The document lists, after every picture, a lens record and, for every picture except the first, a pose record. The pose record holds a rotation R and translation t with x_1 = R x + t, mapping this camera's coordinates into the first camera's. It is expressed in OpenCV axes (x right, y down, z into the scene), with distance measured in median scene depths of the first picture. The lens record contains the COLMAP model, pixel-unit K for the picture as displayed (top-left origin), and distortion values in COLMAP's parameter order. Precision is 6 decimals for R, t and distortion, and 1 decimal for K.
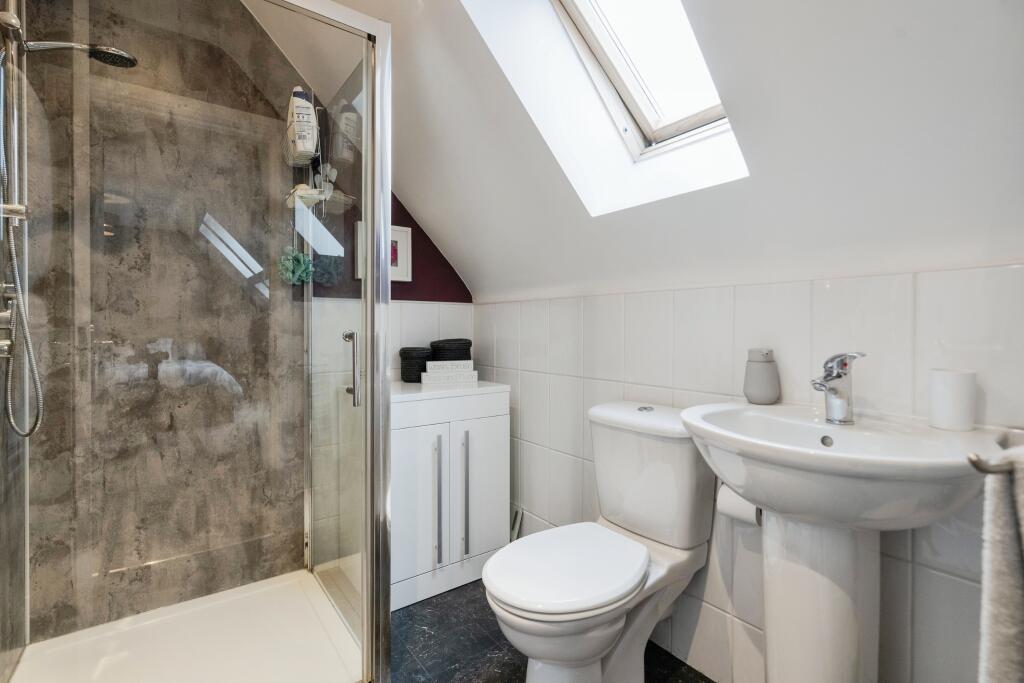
lens RADIAL K [[473.8, 0, 513.2], [0, 473.8, 333.2], [0, 0, 1]] dist [-0.003578, 0.000371]
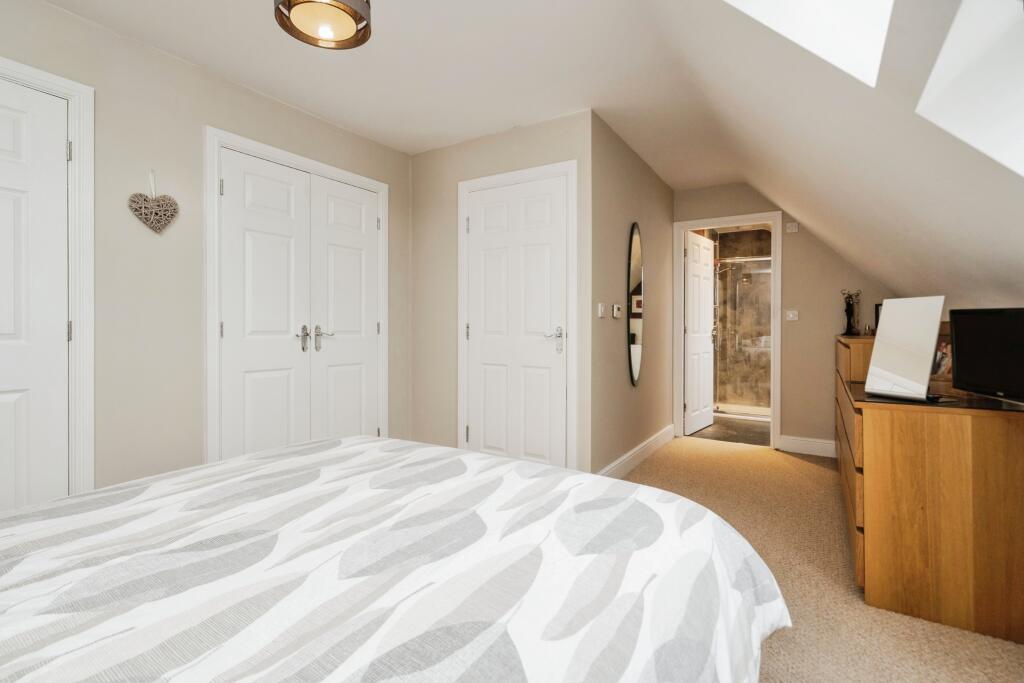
lens RADIAL K [[473.8, 0, 513.0], [0, 473.8, 334.3], [0, 0, 1]] dist [-0.003578, 0.000371]
pose [[0.357235, 0.002171, -0.934012, 2.179667], [-0.007346, 0.999973, -0.000485, 0.048791], [0.933986, 0.007034, 0.357241, -2.138555]]
